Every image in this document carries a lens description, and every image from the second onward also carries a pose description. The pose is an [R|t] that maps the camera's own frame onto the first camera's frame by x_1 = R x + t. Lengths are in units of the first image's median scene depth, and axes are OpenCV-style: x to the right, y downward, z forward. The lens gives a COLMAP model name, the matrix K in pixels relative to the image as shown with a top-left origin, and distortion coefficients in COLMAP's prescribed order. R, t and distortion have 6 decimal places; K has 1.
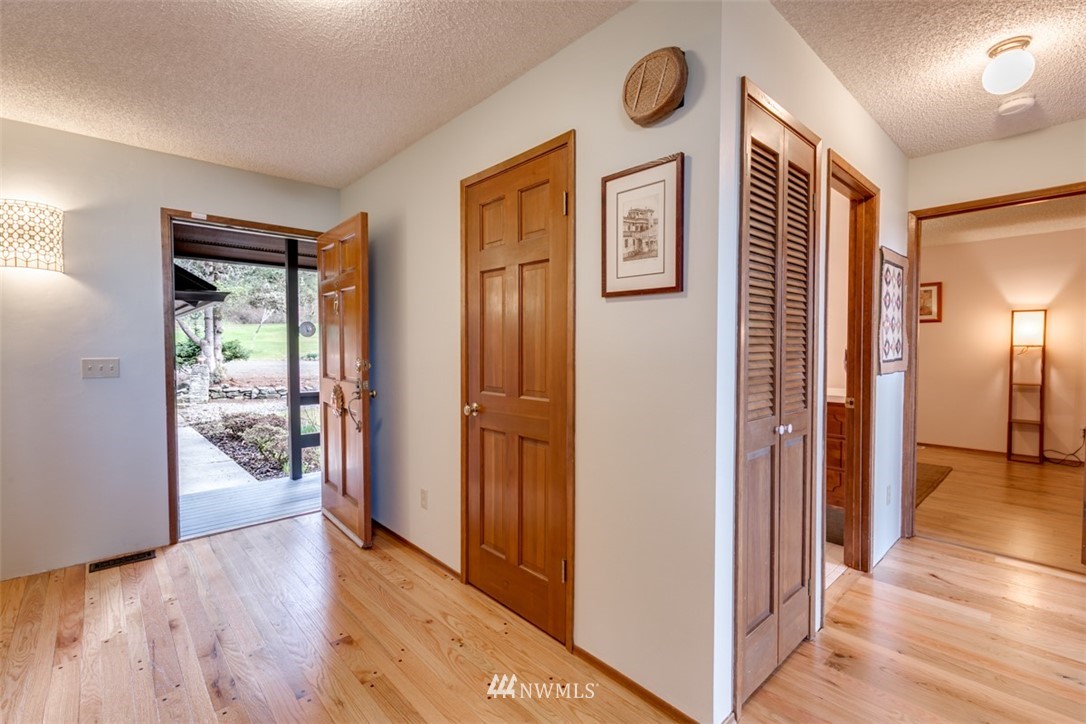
lens RADIAL K [[483.6, 0, 540.1], [0, 483.6, 360.1], [0, 0, 1]] dist [-0.000099, -0.000470]
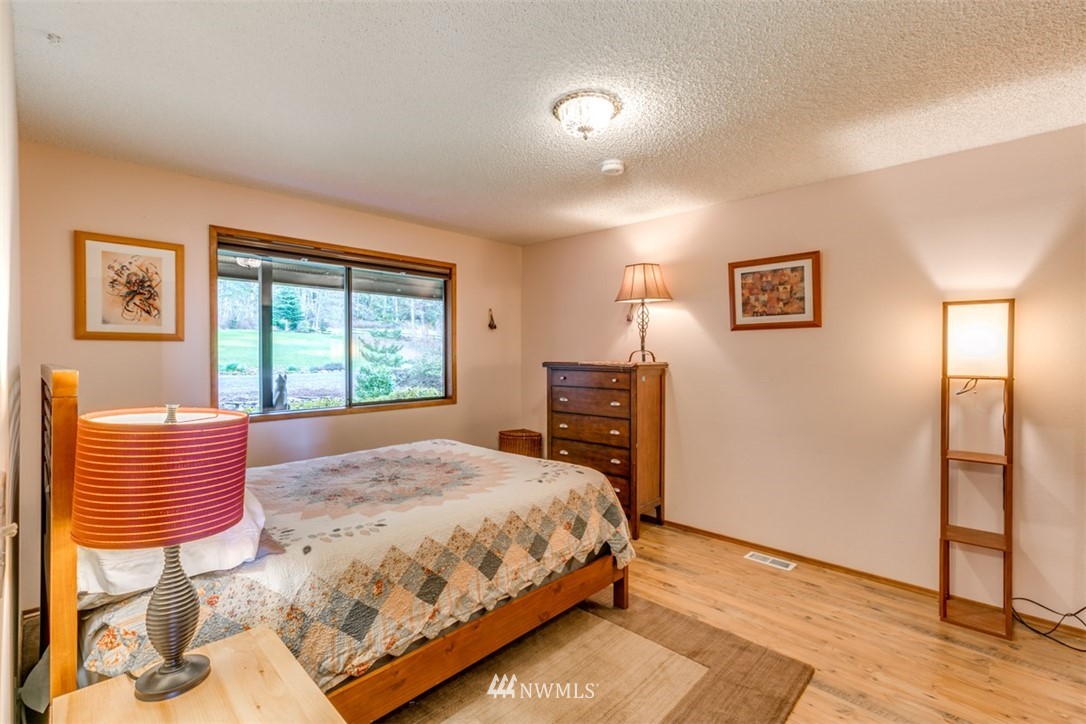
lens RADIAL K [[480.7, 0, 546.0], [0, 480.7, 359.4], [0, 0, 1]] dist [-0.000886, 0.000001]
pose [[0.997876, -0.002293, 0.065099, 0.548491], [0.003466, 0.999834, -0.017907, -0.038716], [-0.065047, 0.018094, 0.997718, 0.548566]]
